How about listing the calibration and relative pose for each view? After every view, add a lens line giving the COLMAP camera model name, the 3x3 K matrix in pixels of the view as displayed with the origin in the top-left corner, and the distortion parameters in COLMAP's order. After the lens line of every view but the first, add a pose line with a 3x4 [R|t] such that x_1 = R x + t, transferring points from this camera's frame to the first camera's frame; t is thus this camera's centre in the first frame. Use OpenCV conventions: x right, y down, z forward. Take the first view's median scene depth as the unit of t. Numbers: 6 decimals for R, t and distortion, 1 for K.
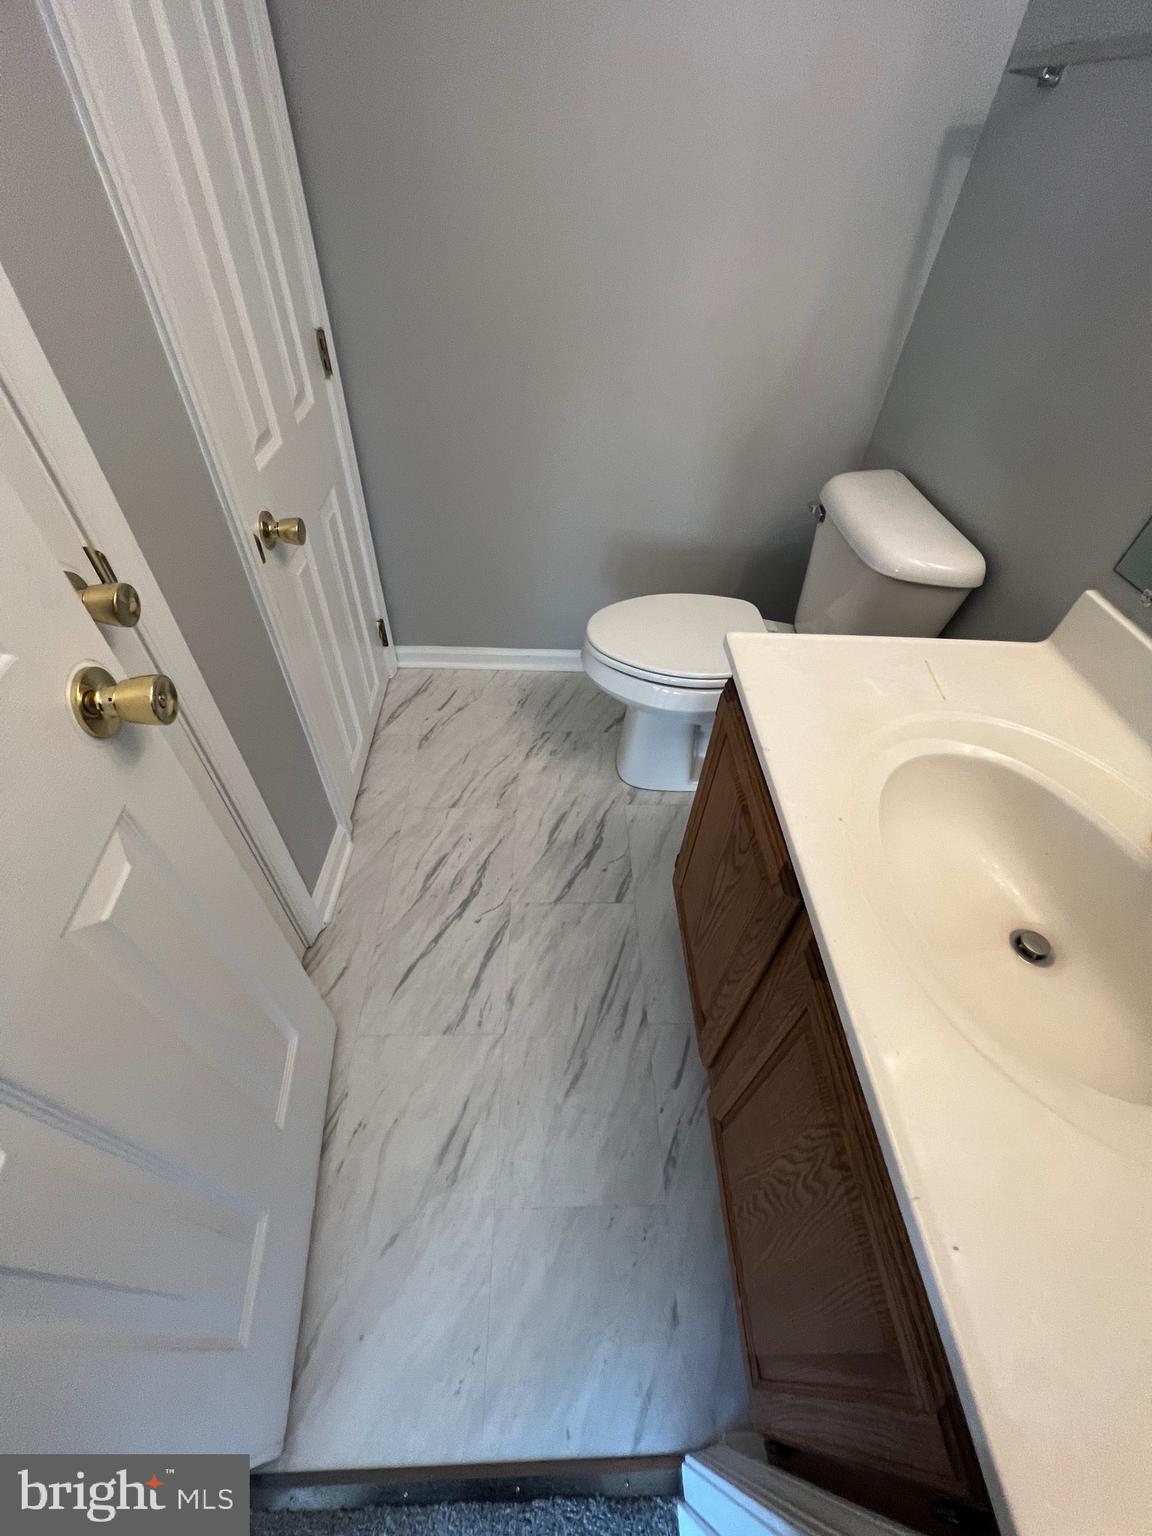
lens RADIAL K [[616.1, 0, 572.1], [0, 616.1, 772.8], [0, 0, 1]] dist [-0.000790, -0.000062]
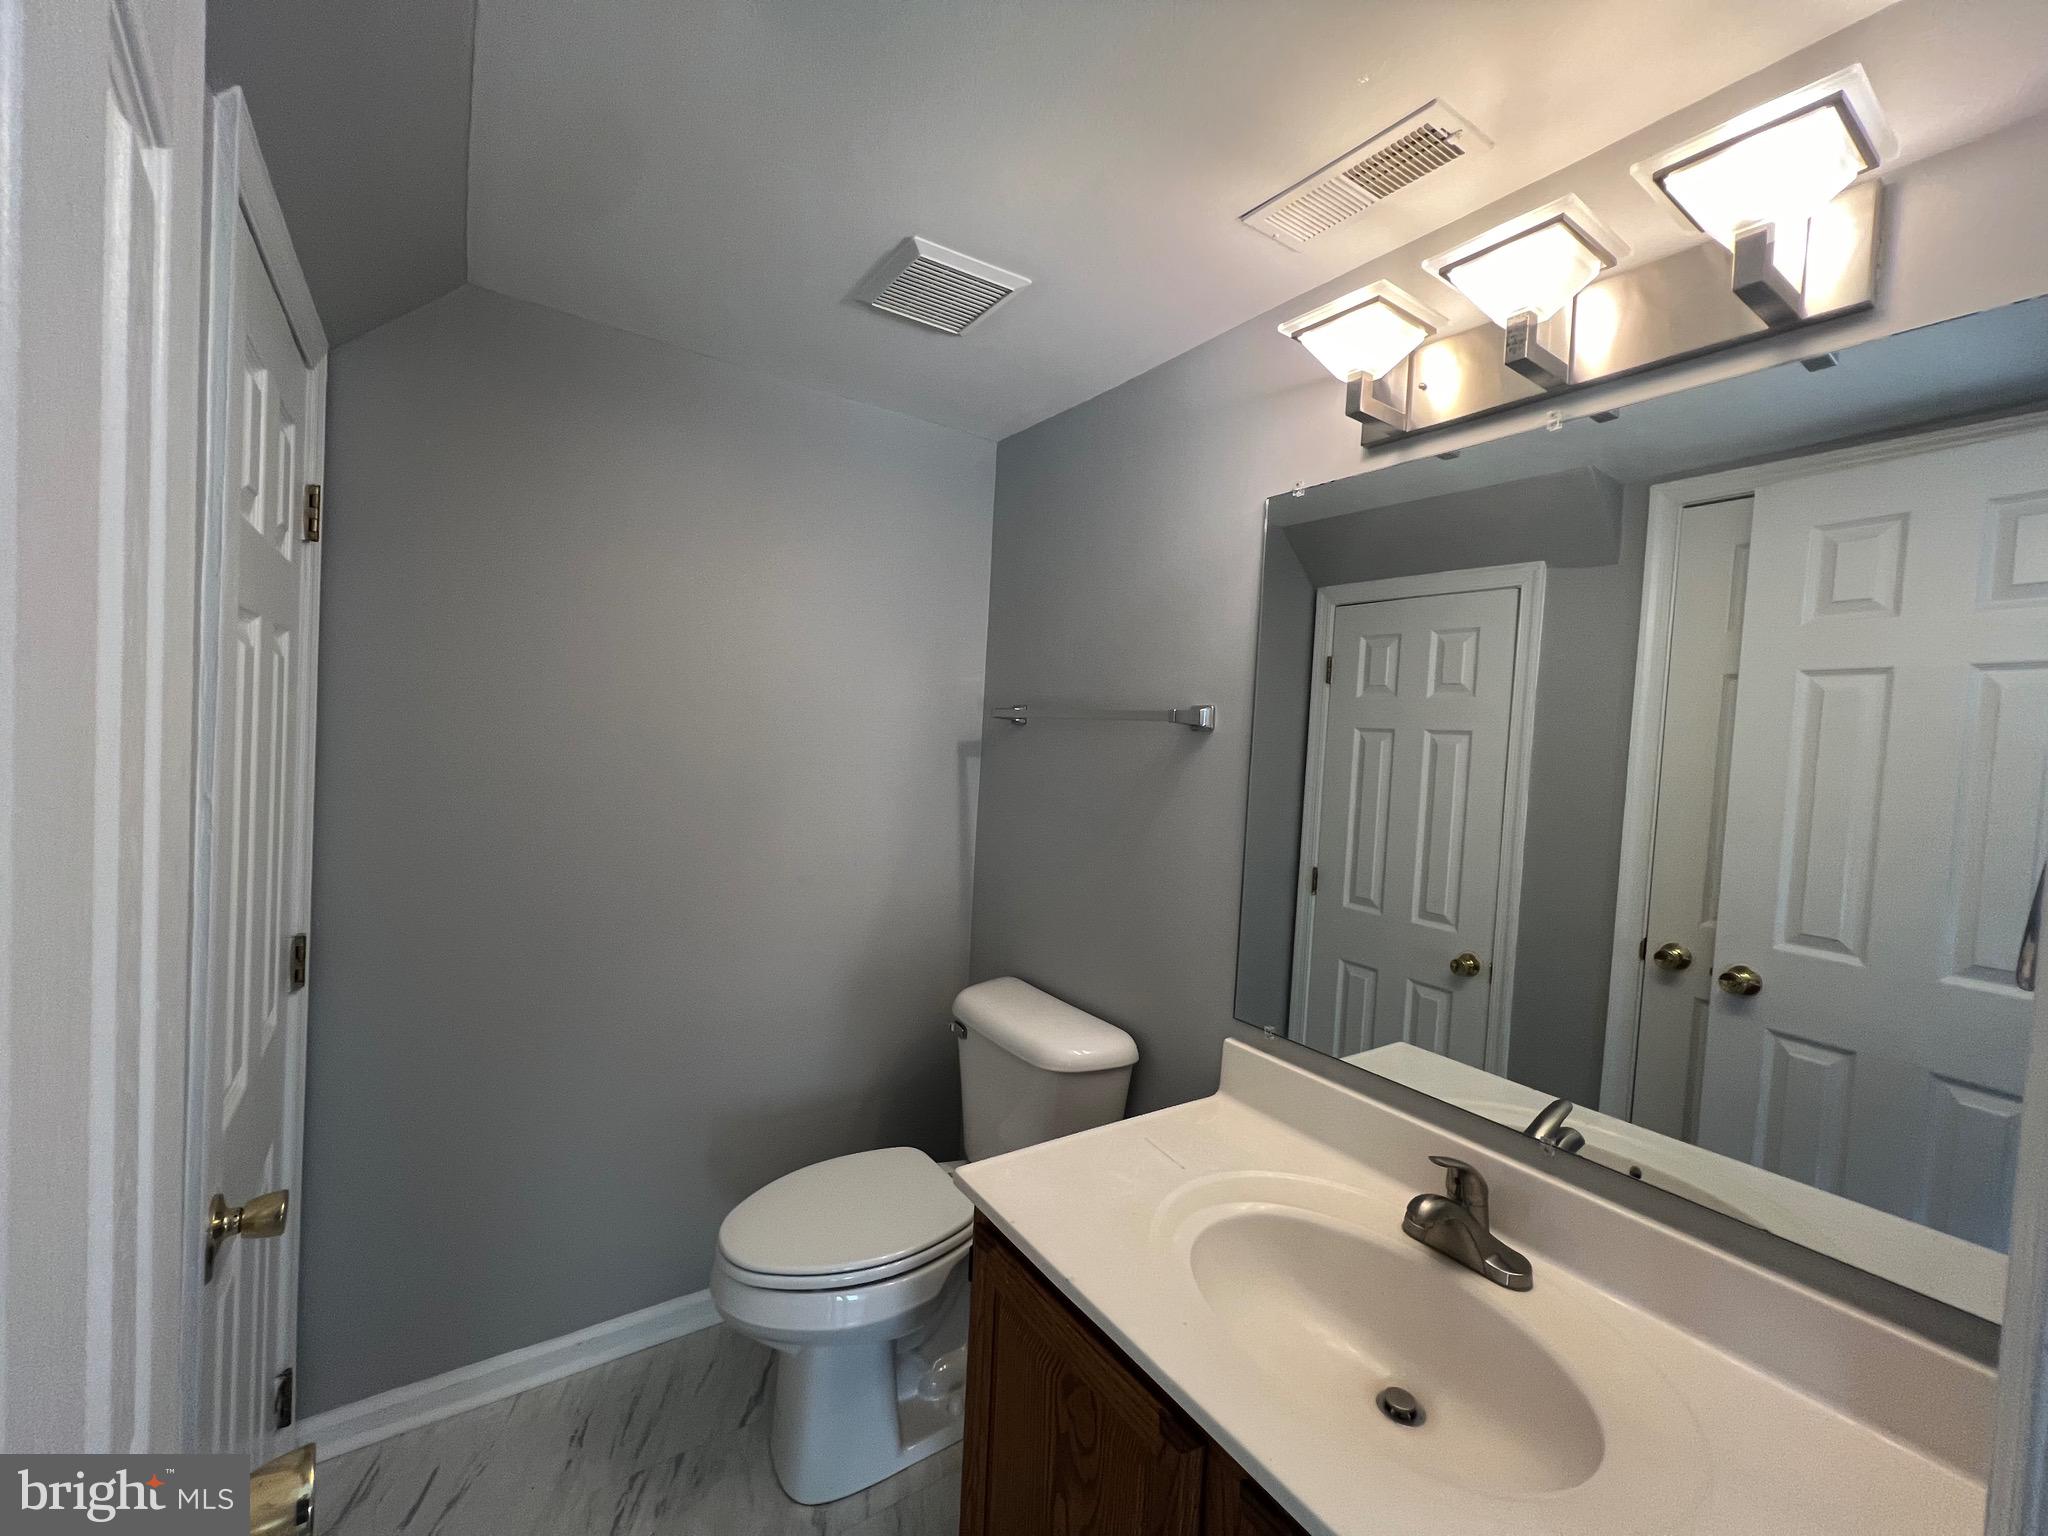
lens RADIAL K [[821.4, 0, 1029.4], [0, 821.4, 765.5], [0, 0, 1]] dist [-0.000790, -0.000062]
pose [[0.836301, -0.022169, 0.547822, -0.172248], [0.387982, 0.729917, -0.562753, 0.030261], [-0.387389, 0.683176, 0.619031, -0.088872]]
